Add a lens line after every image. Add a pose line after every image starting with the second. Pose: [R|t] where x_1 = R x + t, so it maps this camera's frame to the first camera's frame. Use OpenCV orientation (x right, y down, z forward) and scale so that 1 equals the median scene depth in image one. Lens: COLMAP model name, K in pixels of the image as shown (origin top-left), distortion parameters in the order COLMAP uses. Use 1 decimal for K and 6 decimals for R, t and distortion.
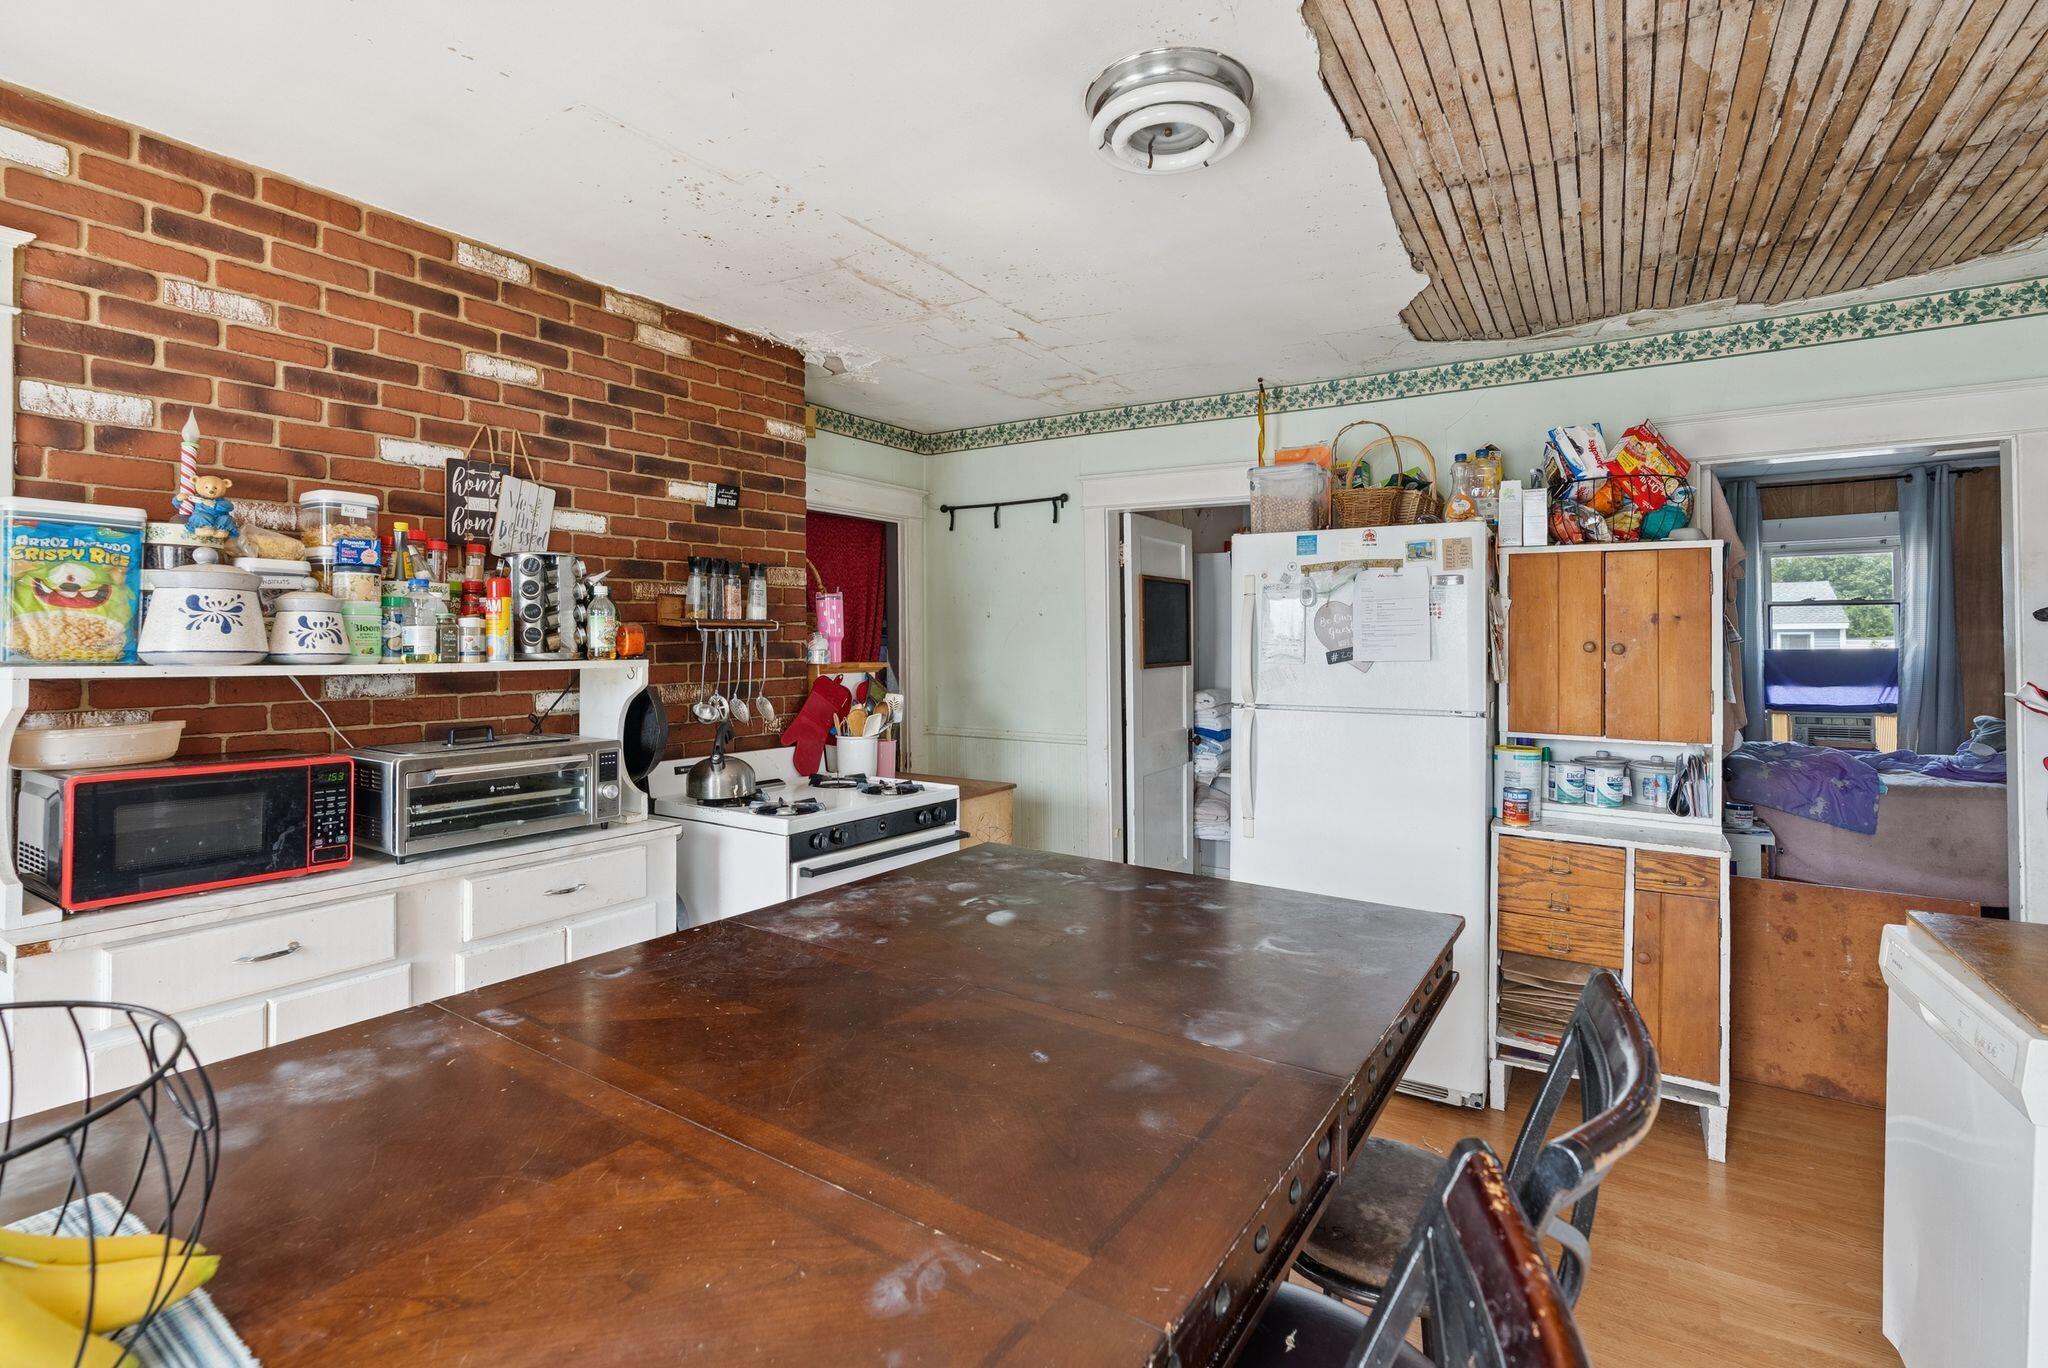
lens RADIAL K [[943.7, 0, 1014.5], [0, 943.7, 633.8], [0, 0, 1]] dist [-0.000402, -0.000371]
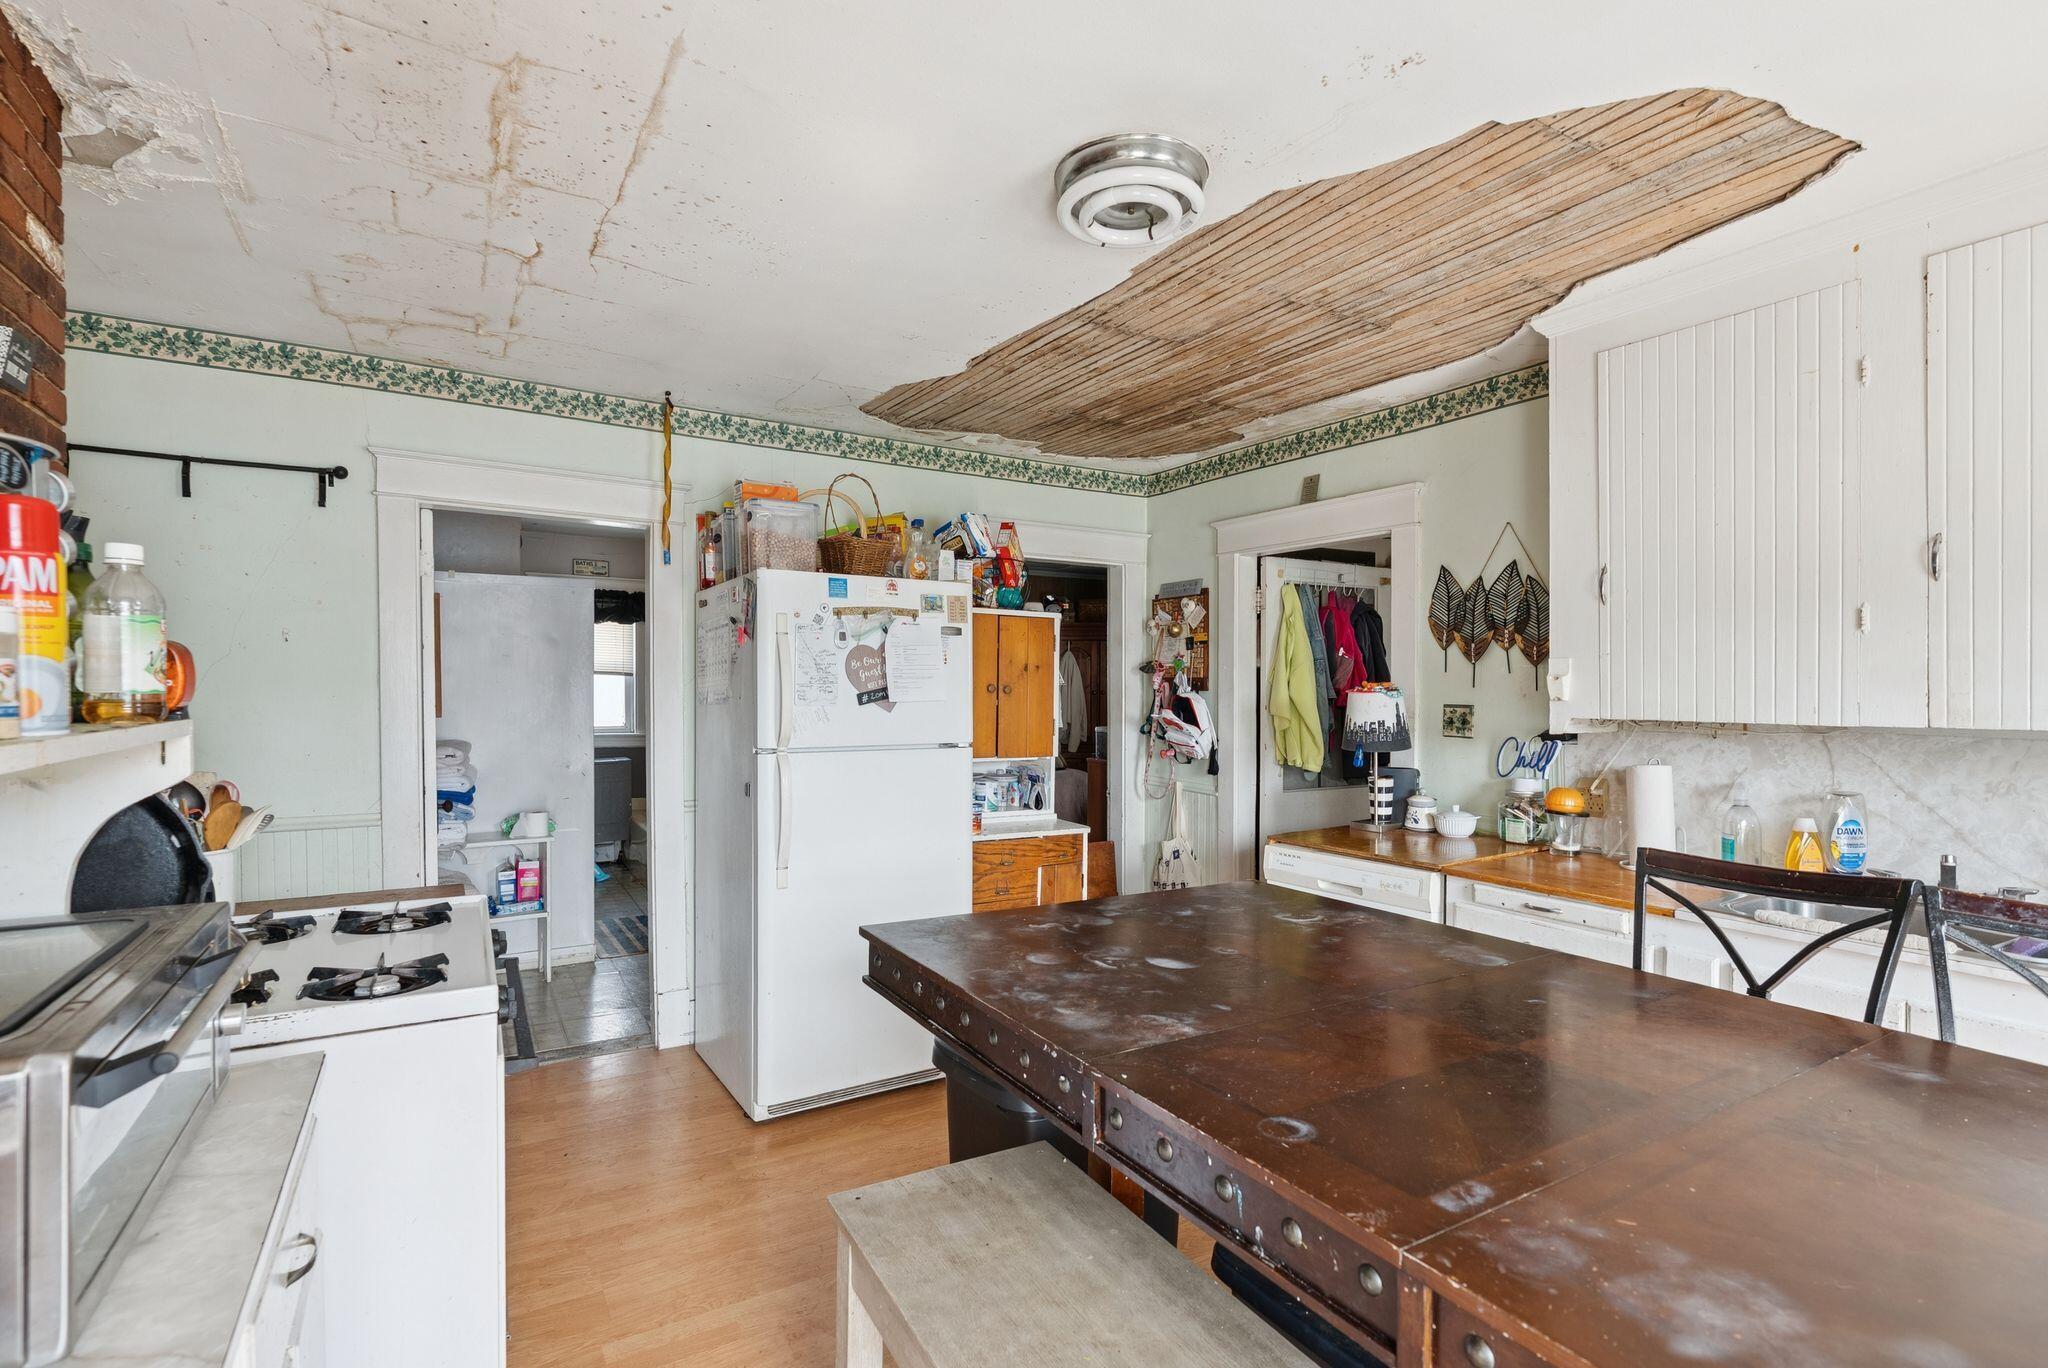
lens RADIAL K [[943.7, 0, 1020.4], [0, 943.7, 684.4], [0, 0, 1]] dist [-0.000402, -0.000371]
pose [[0.446367, 0.002080, 0.894848, -0.549360], [-0.010533, 0.999940, 0.002929, 0.004895], [-0.894788, -0.010733, 0.446362, 0.400409]]
